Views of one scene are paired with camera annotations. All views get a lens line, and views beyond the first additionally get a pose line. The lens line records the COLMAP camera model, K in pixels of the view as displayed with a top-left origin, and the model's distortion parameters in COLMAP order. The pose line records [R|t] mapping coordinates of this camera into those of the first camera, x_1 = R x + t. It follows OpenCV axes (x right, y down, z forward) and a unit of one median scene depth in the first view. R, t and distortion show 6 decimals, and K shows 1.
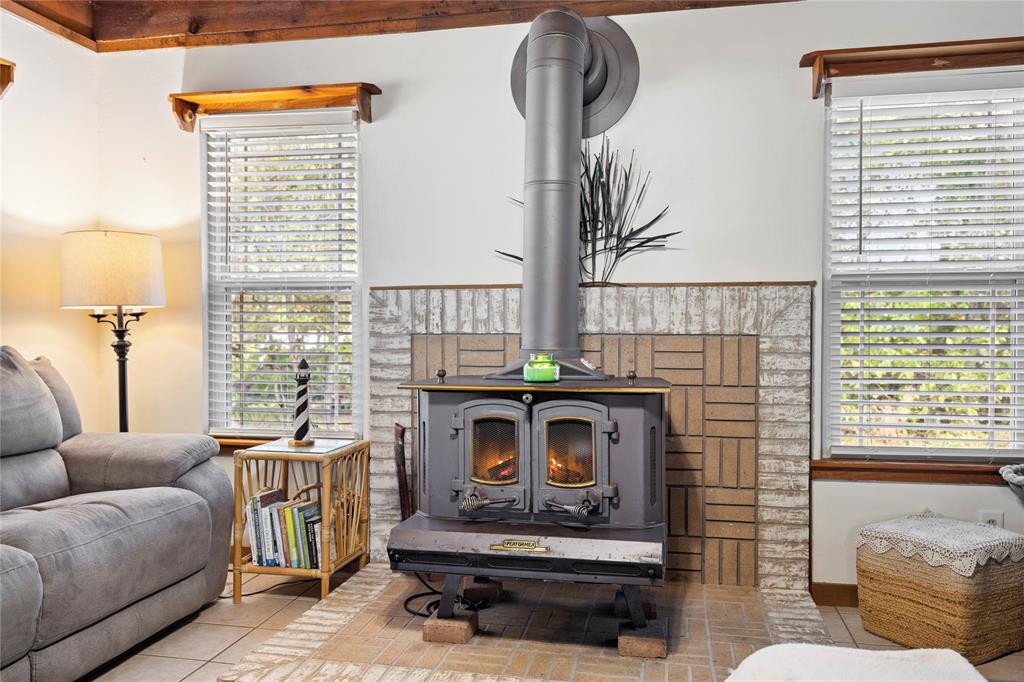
lens RADIAL K [[810.2, 0, 511.6], [0, 810.2, 340.1], [0, 0, 1]] dist [0.010221, -0.001091]
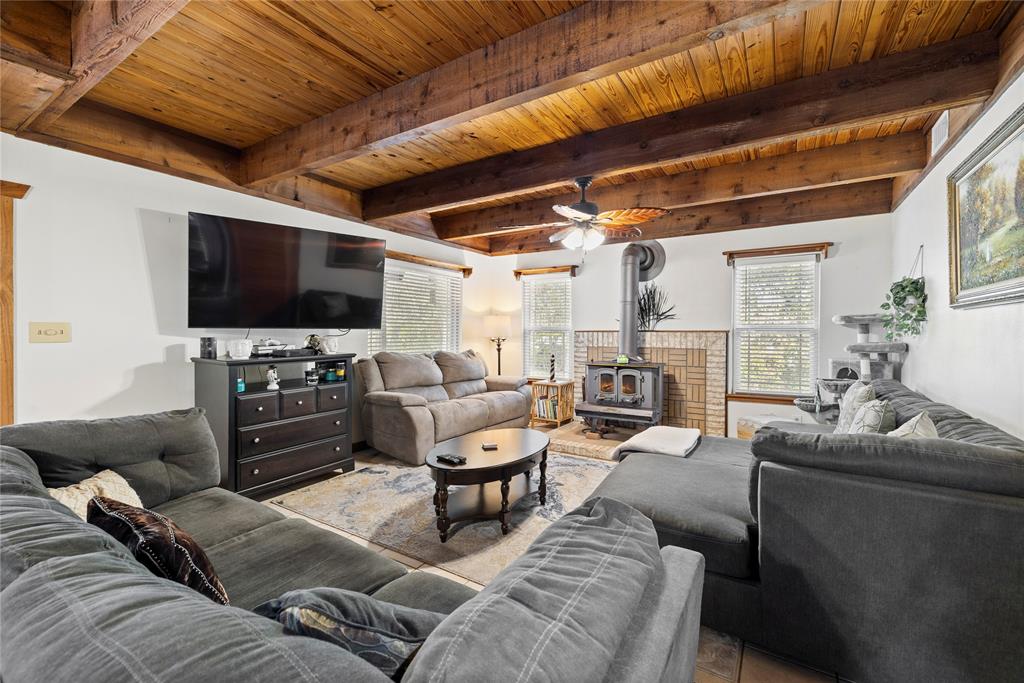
lens RADIAL K [[443.7, 0, 510.1], [0, 443.7, 336.3], [0, 0, 1]] dist [0.001892, 0.000280]
pose [[0.936768, 0.005792, -0.349903, 0.201127], [-0.007778, 0.999961, -0.004271, -0.039938], [0.349865, 0.006722, 0.936776, -0.713231]]
